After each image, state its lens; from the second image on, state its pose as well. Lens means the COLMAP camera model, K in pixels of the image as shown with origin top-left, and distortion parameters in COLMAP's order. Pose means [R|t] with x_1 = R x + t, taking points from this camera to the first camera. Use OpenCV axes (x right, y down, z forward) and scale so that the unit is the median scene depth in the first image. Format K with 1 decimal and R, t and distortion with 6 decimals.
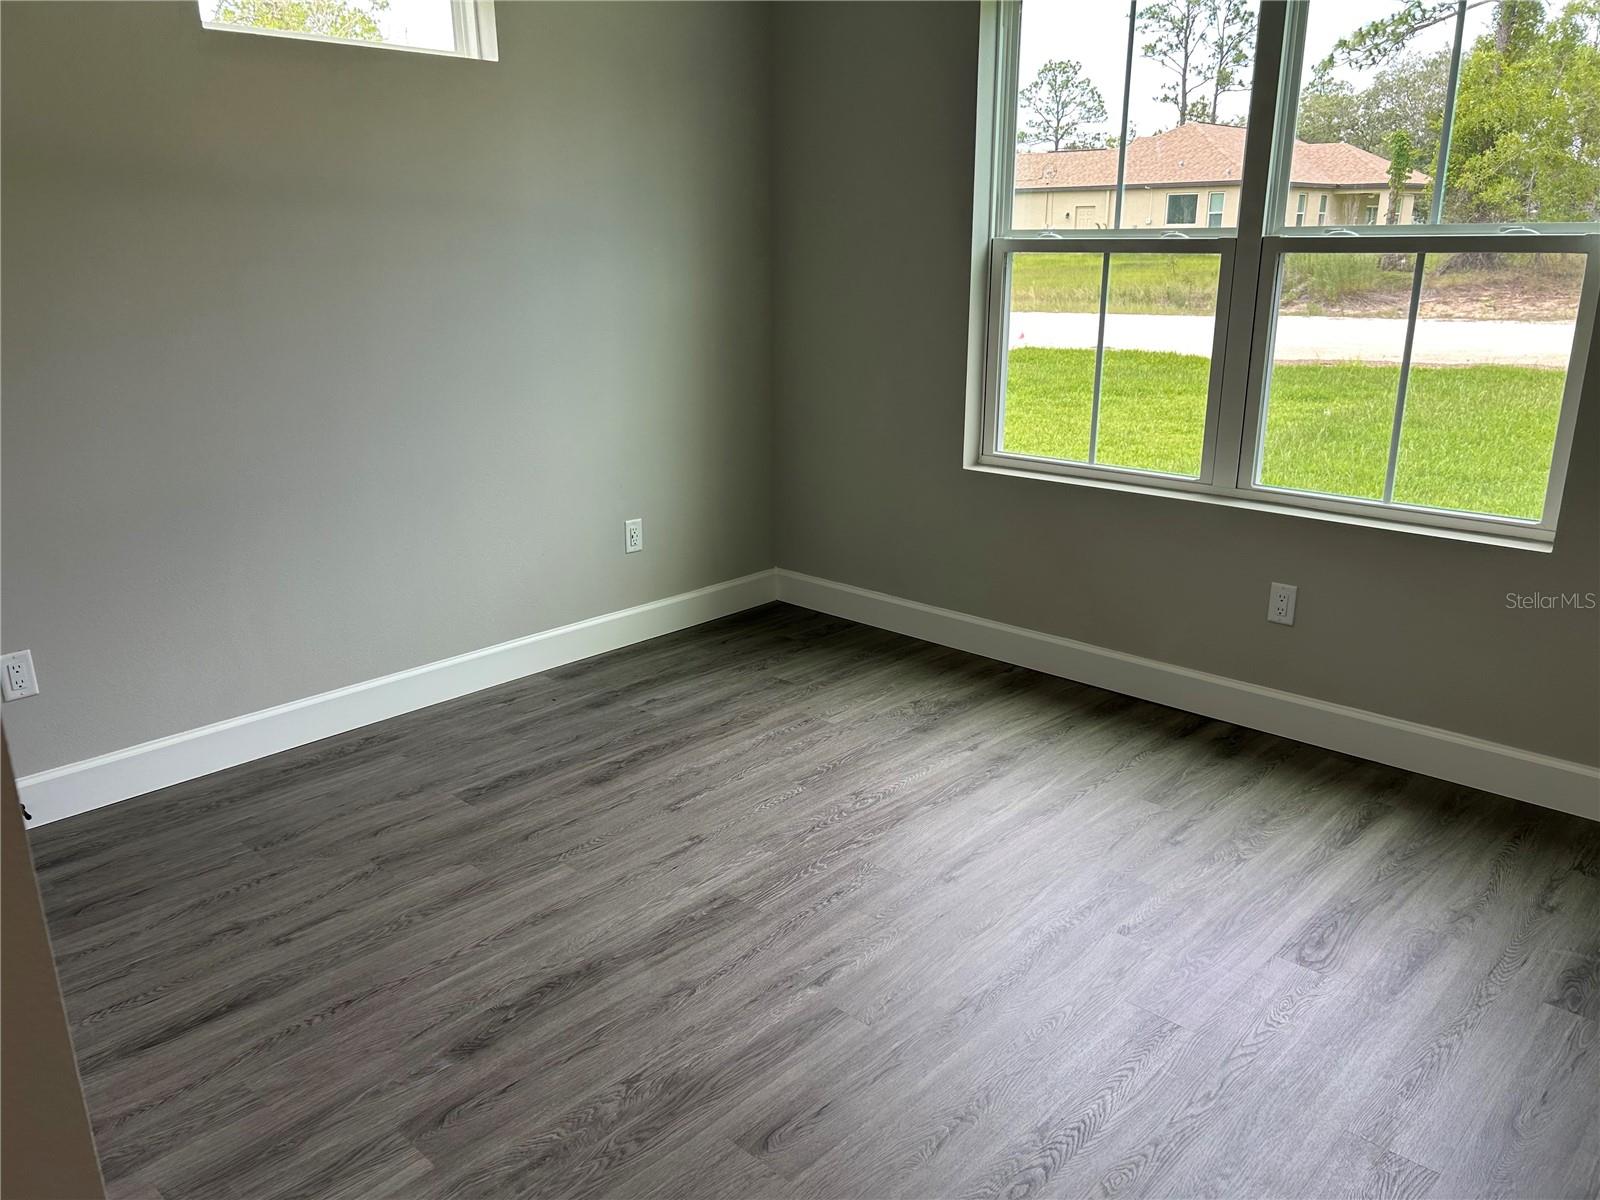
lens RADIAL K [[1192.5, 0, 800.0], [0, 1192.5, 600.0], [0, 0, 1]] dist [-0.002254, -0.001404]
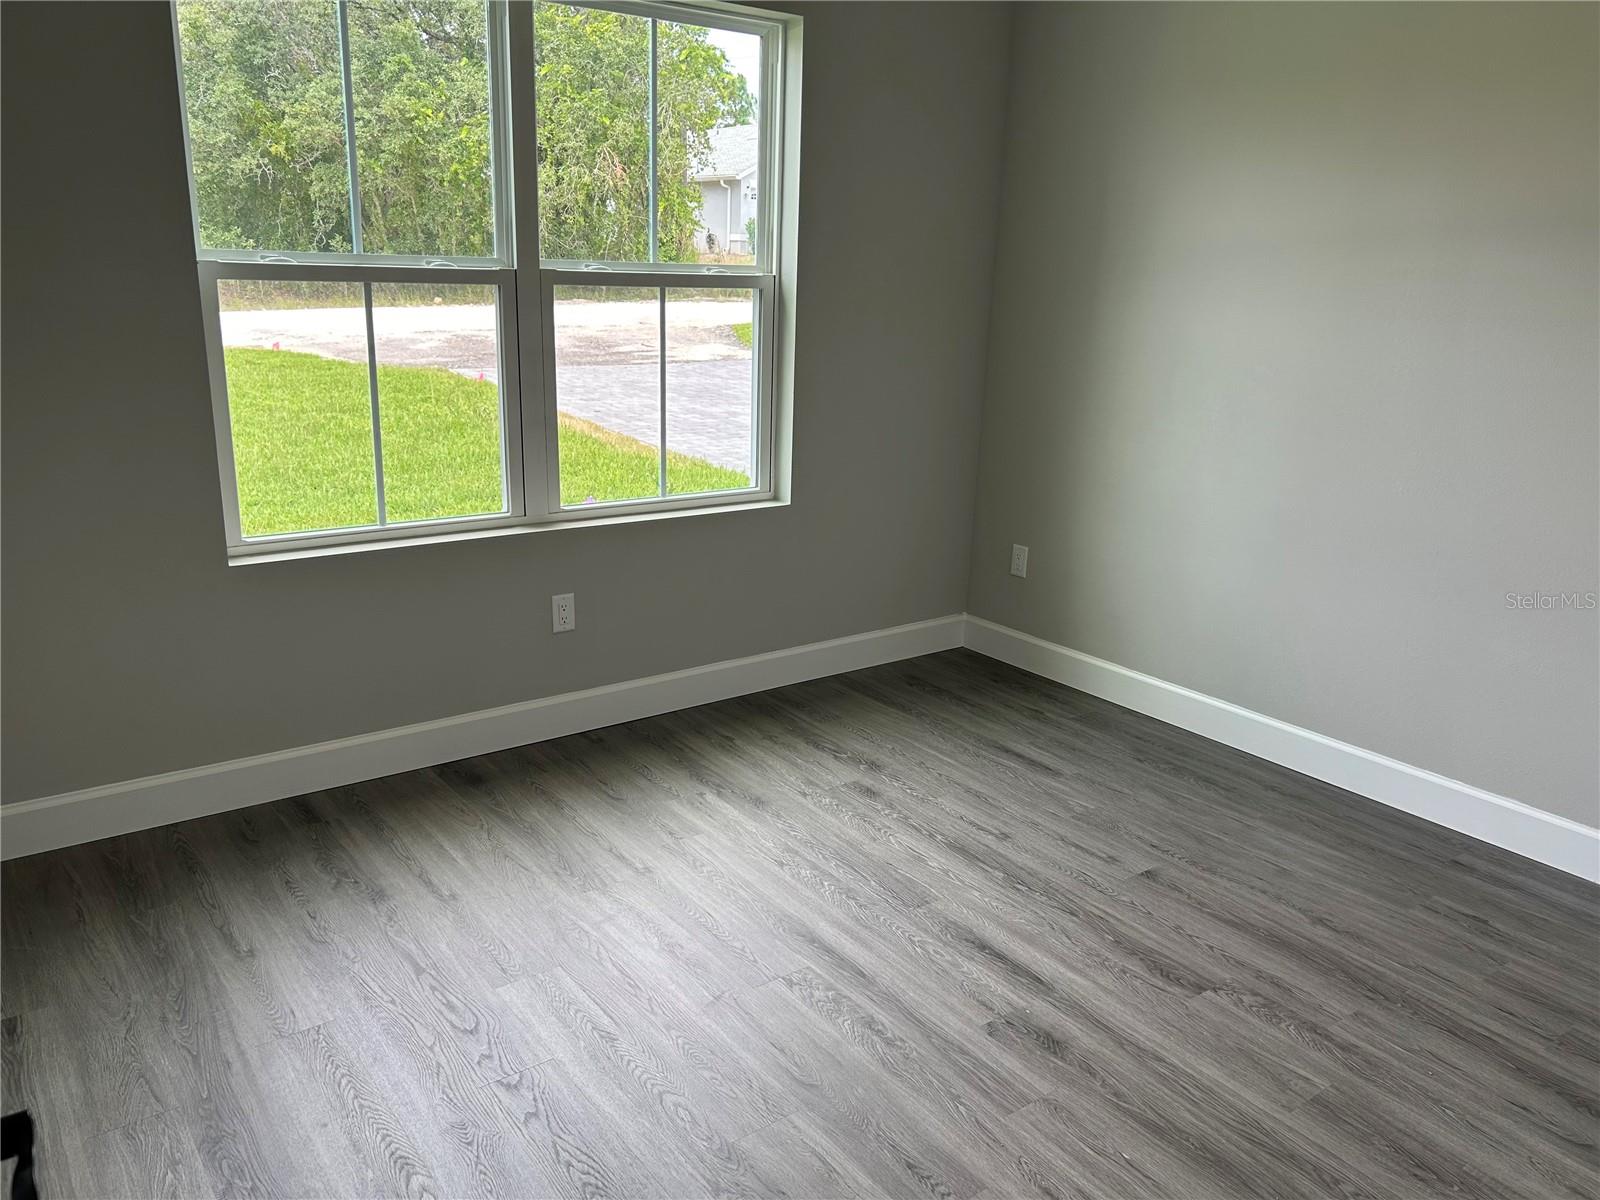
lens RADIAL K [[1192.5, 0, 800.0], [0, 1192.5, 600.0], [0, 0, 1]] dist [-0.002254, -0.001404]
pose [[0.182114, -0.245561, 0.952121, -0.570093], [0.258597, 0.946188, 0.194568, -0.161338], [-0.948663, 0.210782, 0.235815, 0.549650]]
